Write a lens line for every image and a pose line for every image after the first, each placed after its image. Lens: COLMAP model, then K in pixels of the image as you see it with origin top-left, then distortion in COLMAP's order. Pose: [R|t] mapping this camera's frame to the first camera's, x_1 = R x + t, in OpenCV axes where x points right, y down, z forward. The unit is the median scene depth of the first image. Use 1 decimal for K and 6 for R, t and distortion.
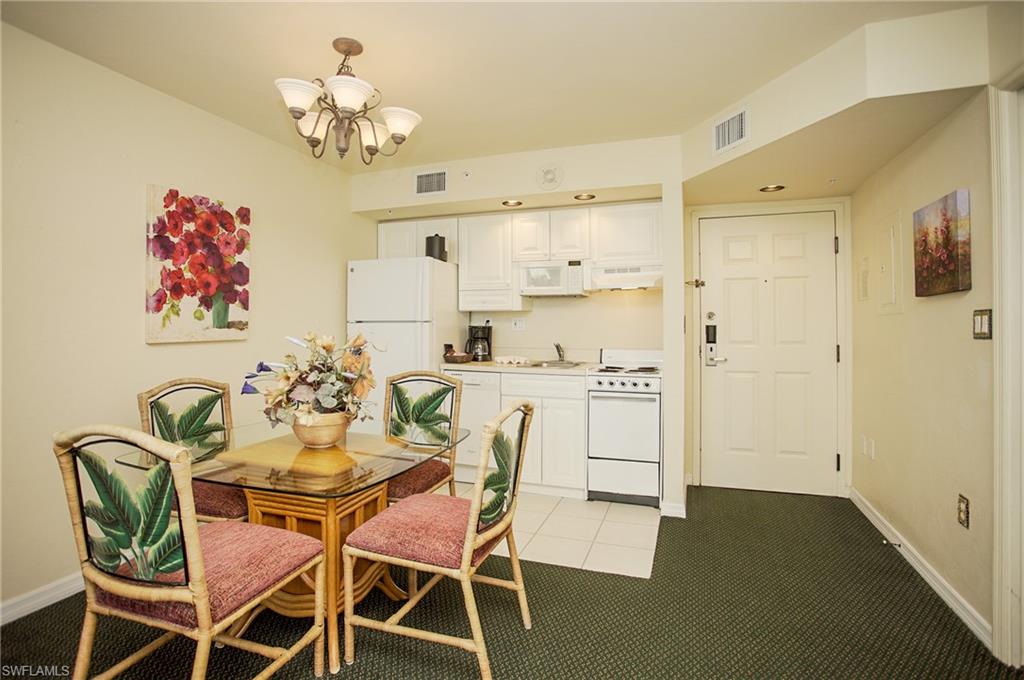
lens RADIAL K [[508.9, 0, 509.8], [0, 508.9, 333.7], [0, 0, 1]] dist [-0.069905, 0.036018]
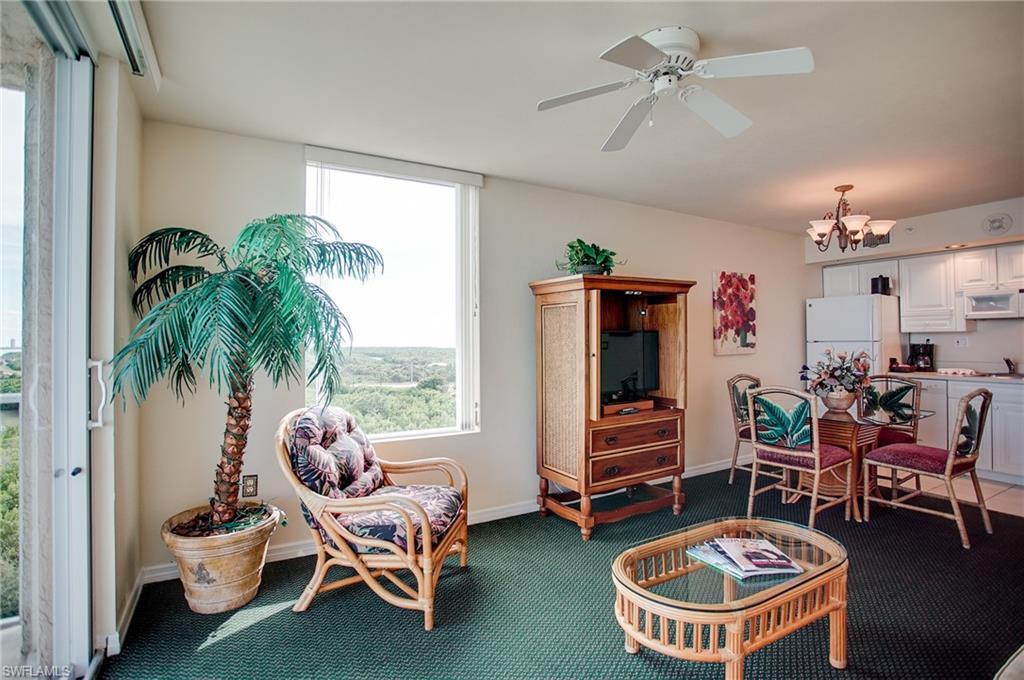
lens RADIAL K [[508.9, 0, 509.8], [0, 508.9, 333.7], [0, 0, 1]] dist [-0.069905, 0.036018]
pose [[0.770743, -0.017131, -0.636916, -0.084057], [-0.001384, 0.999591, -0.028560, -0.005187], [0.637145, 0.022894, 0.770404, -0.742945]]
